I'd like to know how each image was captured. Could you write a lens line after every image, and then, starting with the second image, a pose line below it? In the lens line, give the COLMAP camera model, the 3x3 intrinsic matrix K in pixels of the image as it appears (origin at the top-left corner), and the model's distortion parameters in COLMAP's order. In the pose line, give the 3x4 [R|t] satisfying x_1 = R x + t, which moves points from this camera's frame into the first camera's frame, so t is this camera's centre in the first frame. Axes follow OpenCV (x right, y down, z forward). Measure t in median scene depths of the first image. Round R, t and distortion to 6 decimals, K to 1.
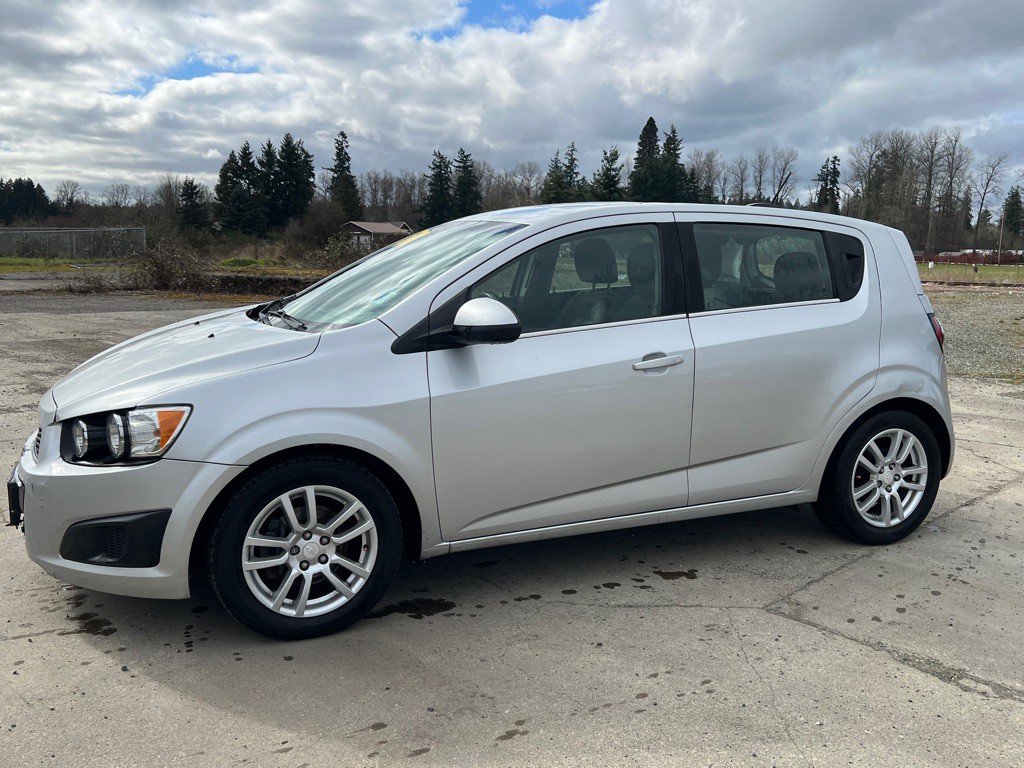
lens RADIAL K [[912.2, 0, 516.5], [0, 912.2, 391.4], [0, 0, 1]] dist [0.056539, -0.070222]
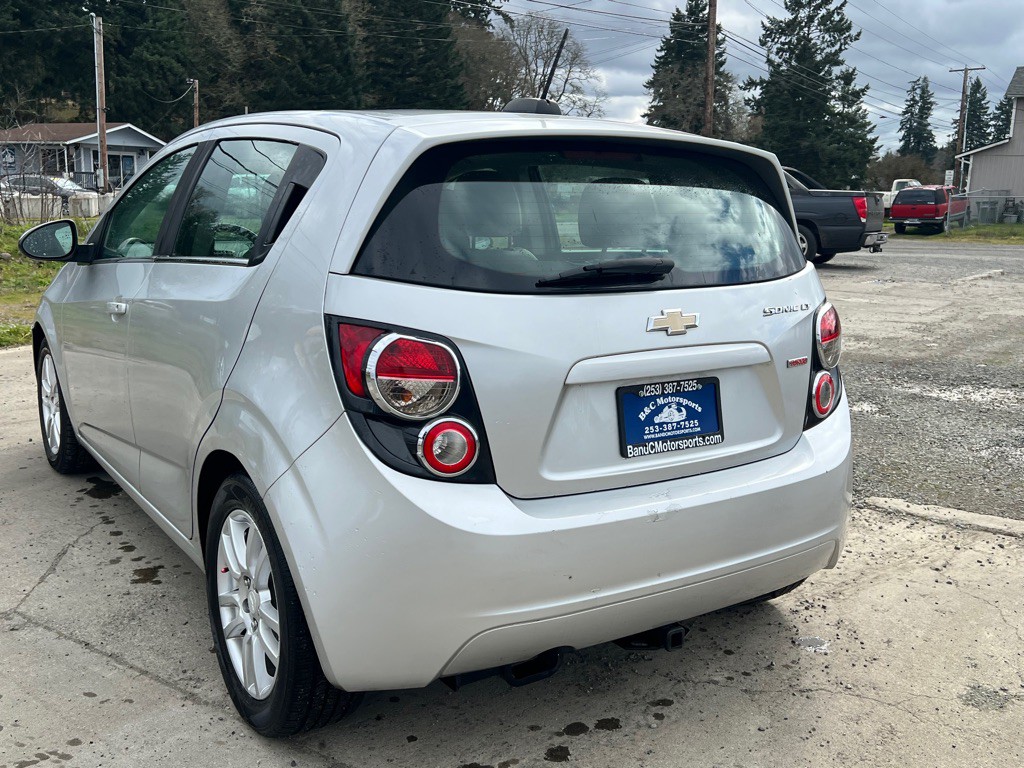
lens RADIAL K [[1004.9, 0, 519.0], [0, 1004.9, 381.9], [0, 0, 1]] dist [0.026717, 0.000000]
pose [[0.161158, 0.175584, -0.971184, 1.073793], [-0.175592, 0.973448, 0.146855, -0.158777], [0.971183, 0.146865, 0.187710, 1.122441]]
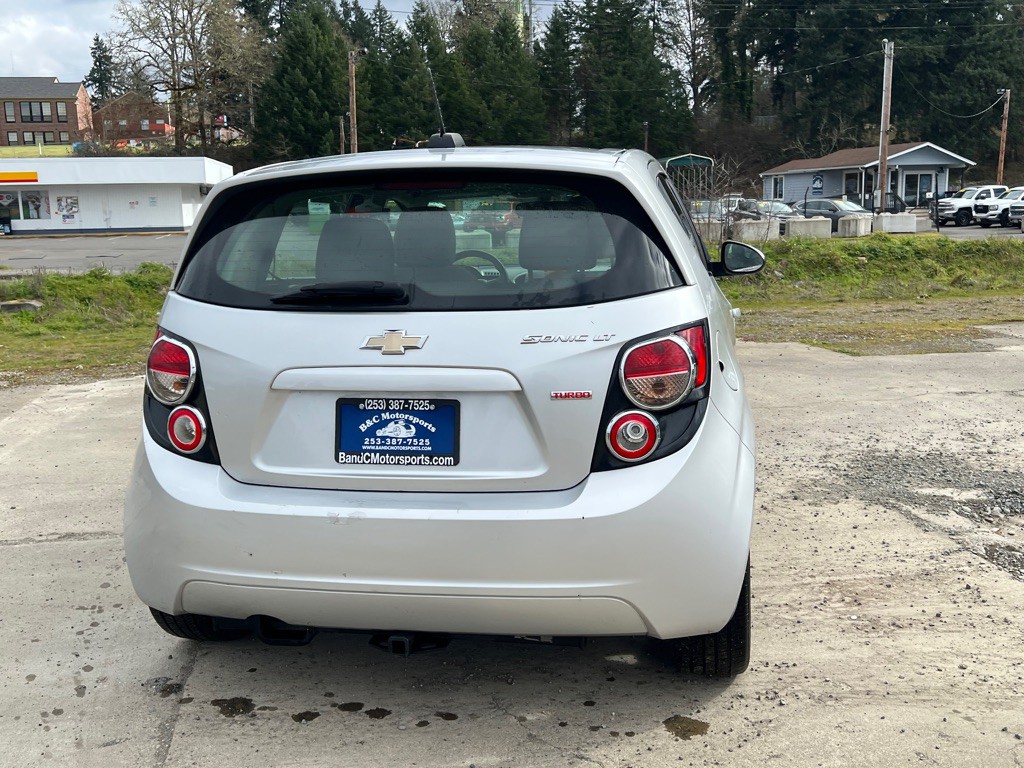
lens RADIAL K [[1004.9, 0, 528.8], [0, 1004.9, 386.7], [0, 0, 1]] dist [0.026717, 0.000000]
pose [[-0.566706, 0.142964, -0.811422, 0.963082], [-0.117910, 0.960622, 0.251600, -0.266935], [0.815440, 0.238258, -0.527533, 1.748800]]
